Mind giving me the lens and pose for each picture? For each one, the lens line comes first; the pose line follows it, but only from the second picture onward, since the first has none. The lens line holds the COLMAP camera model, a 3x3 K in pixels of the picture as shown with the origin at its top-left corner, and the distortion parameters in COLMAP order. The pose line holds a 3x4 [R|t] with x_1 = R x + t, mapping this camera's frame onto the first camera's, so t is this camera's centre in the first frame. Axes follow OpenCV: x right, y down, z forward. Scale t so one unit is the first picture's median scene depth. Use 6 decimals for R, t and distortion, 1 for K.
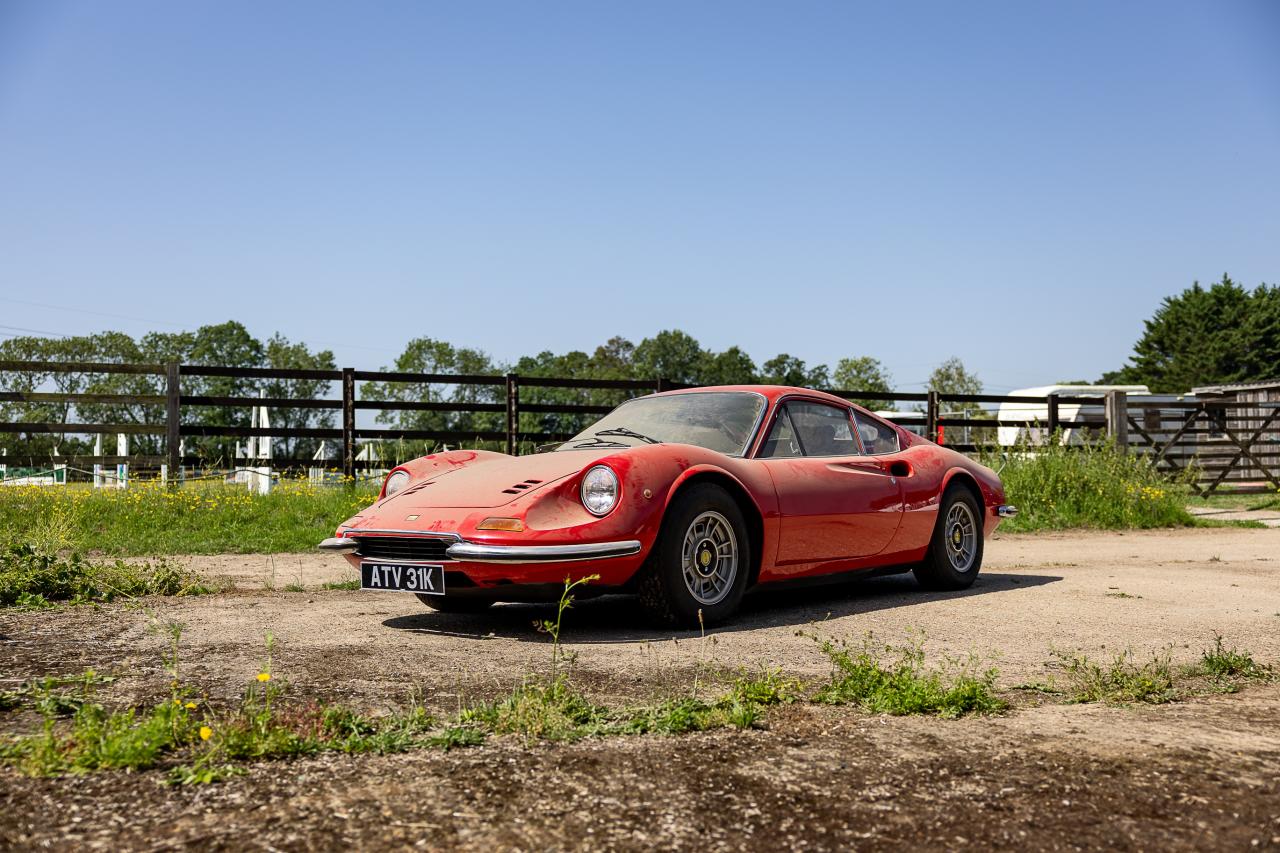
lens RADIAL K [[1393.6, 0, 635.3], [0, 1393.6, 425.9], [0, 0, 1]] dist [0.007638, 0.000000]
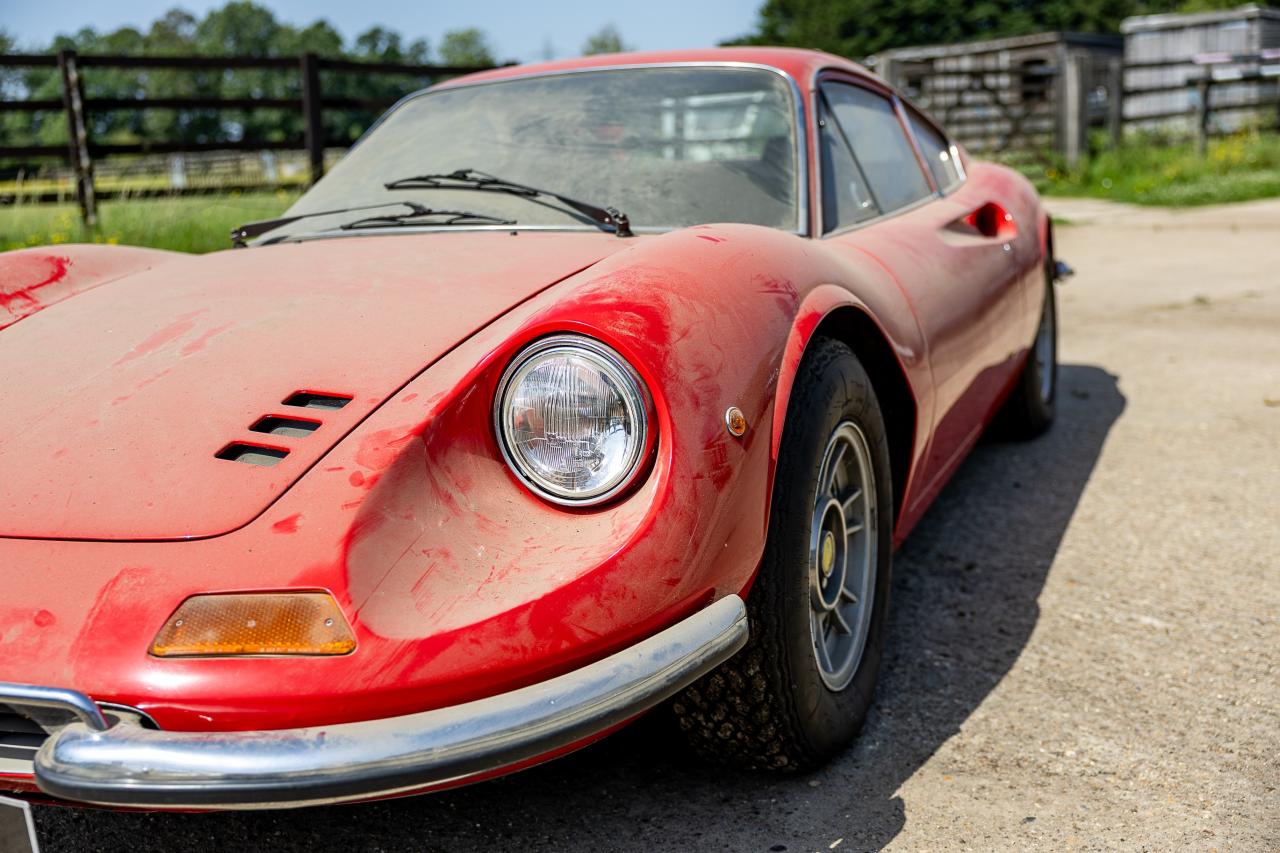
lens RADIAL K [[1393.6, 0, 635.8], [0, 1393.6, 427.9], [0, 0, 1]] dist [0.007638, 0.000000]
pose [[0.954256, -0.098435, 0.282322, -0.069880], [0.032396, 0.972733, 0.229654, -0.013794], [-0.297229, -0.210003, 0.931425, 0.535965]]
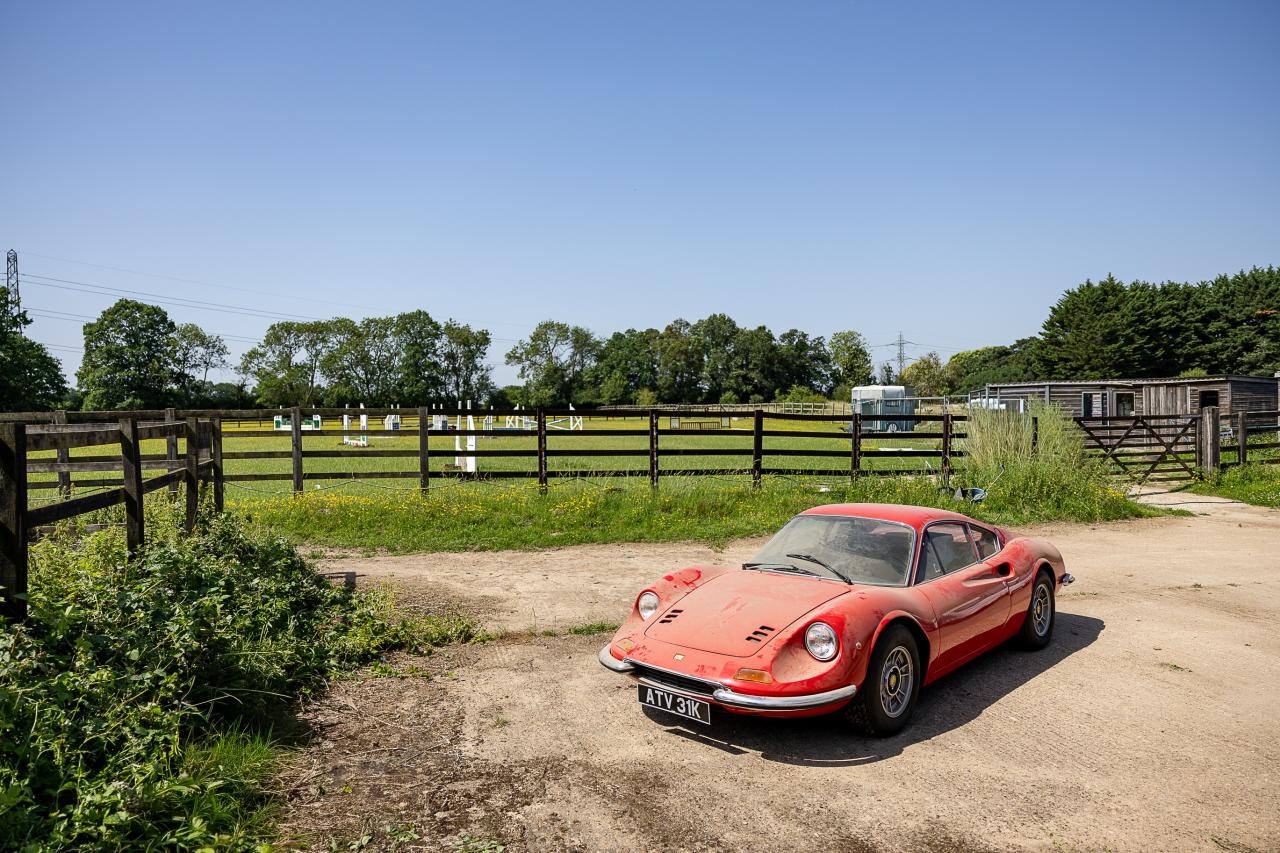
lens RADIAL K [[932.0, 0, 628.6], [0, 932.0, 421.3], [0, 0, 1]] dist [0.018352, -0.002539]
pose [[0.998827, -0.000503, -0.048413, -0.122929], [0.003980, 0.997414, 0.071754, -0.169055], [0.048252, -0.071863, 0.996247, 0.085241]]
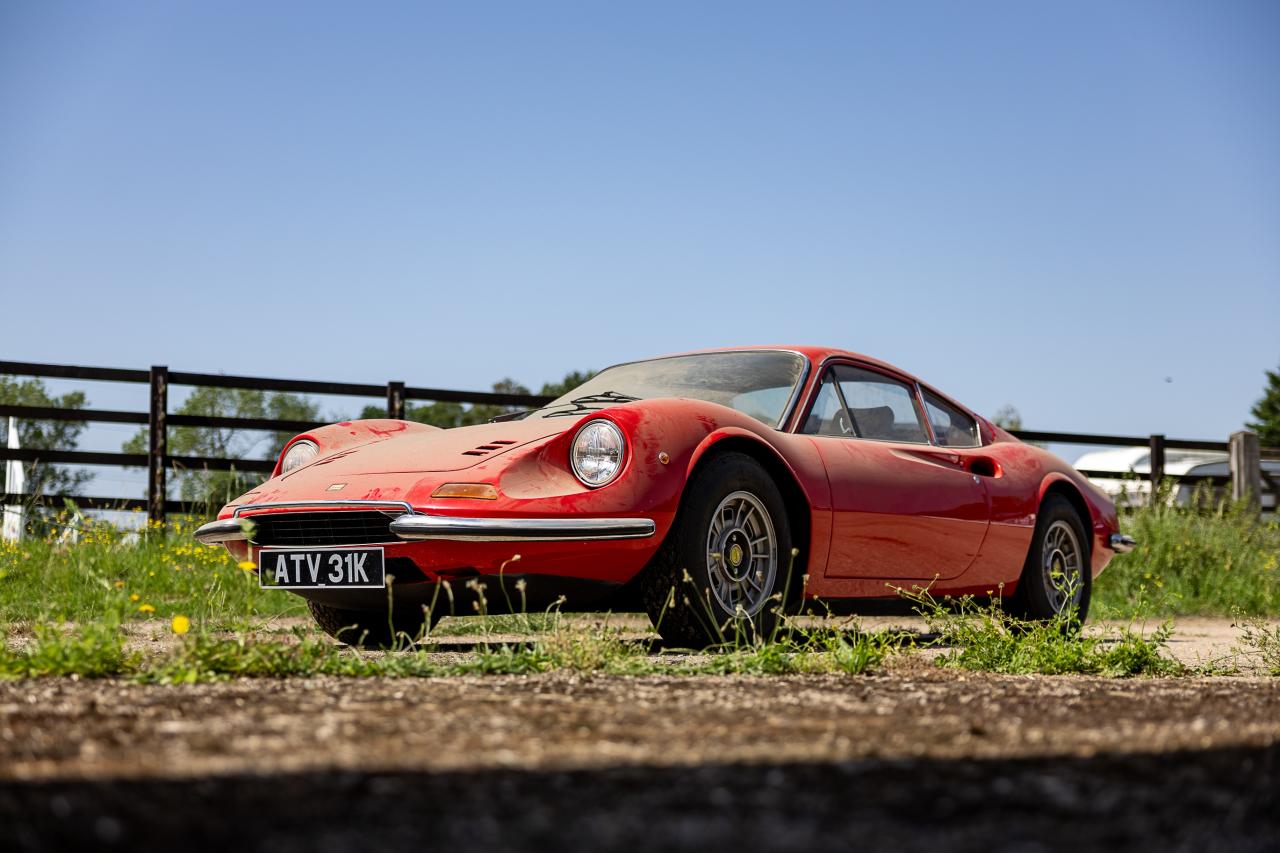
lens RADIAL K [[2061.4, 0, 639.2], [0, 2061.4, 427.3], [0, 0, 1]] dist [0.038101, 0.000000]
pose [[0.998007, 0.021289, 0.059401, -0.050392], [-0.018239, 0.998511, -0.051419, 0.064985], [-0.060407, 0.050233, 0.996909, -0.057903]]
